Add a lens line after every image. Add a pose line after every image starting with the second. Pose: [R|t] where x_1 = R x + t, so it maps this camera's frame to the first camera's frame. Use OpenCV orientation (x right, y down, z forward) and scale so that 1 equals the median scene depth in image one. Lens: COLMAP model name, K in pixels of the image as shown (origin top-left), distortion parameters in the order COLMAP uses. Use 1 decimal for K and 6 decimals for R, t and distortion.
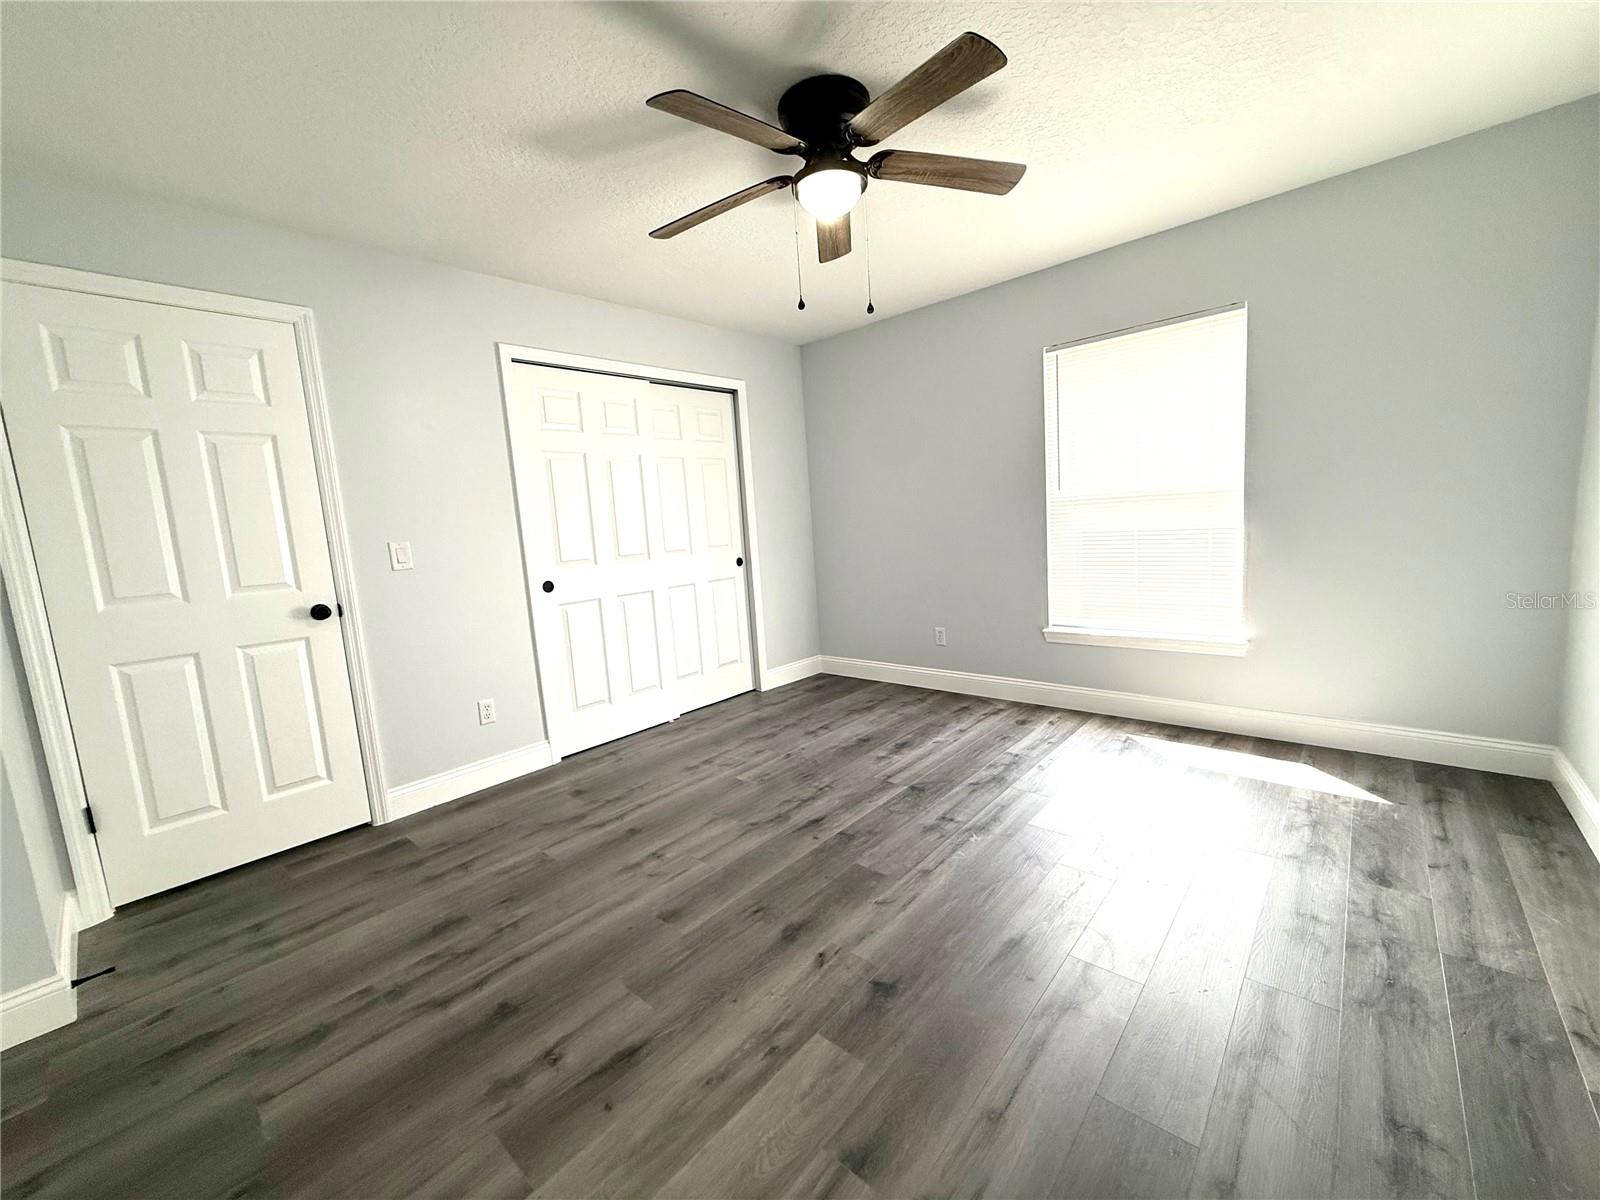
lens RADIAL K [[636.2, 0, 788.7], [0, 636.2, 607.9], [0, 0, 1]] dist [-0.000323, 0.000225]
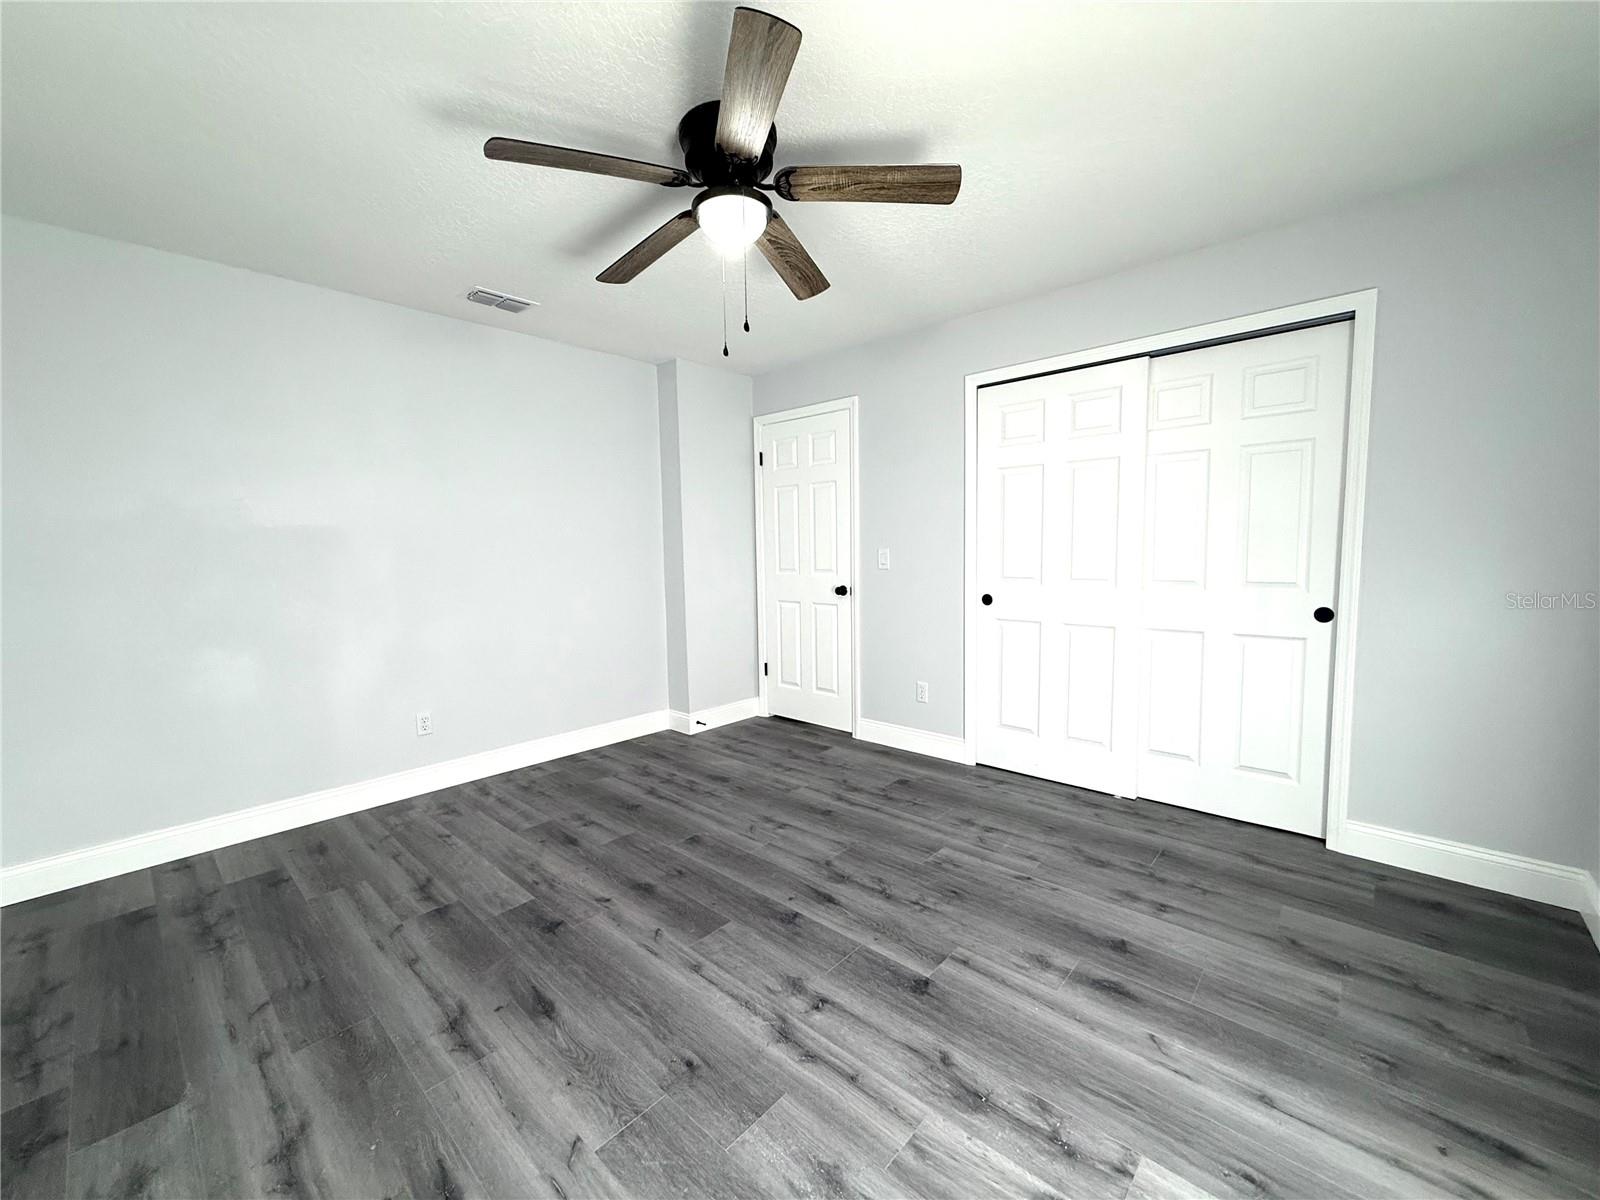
lens RADIAL K [[636.2, 0, 805.3], [0, 636.2, 604.8], [0, 0, 1]] dist [-0.000323, 0.000225]
pose [[0.001703, 0.157412, -0.987532, 0.749080], [-0.120494, 0.980370, 0.156063, -0.174669], [0.992713, 0.118726, 0.020637, 0.794406]]
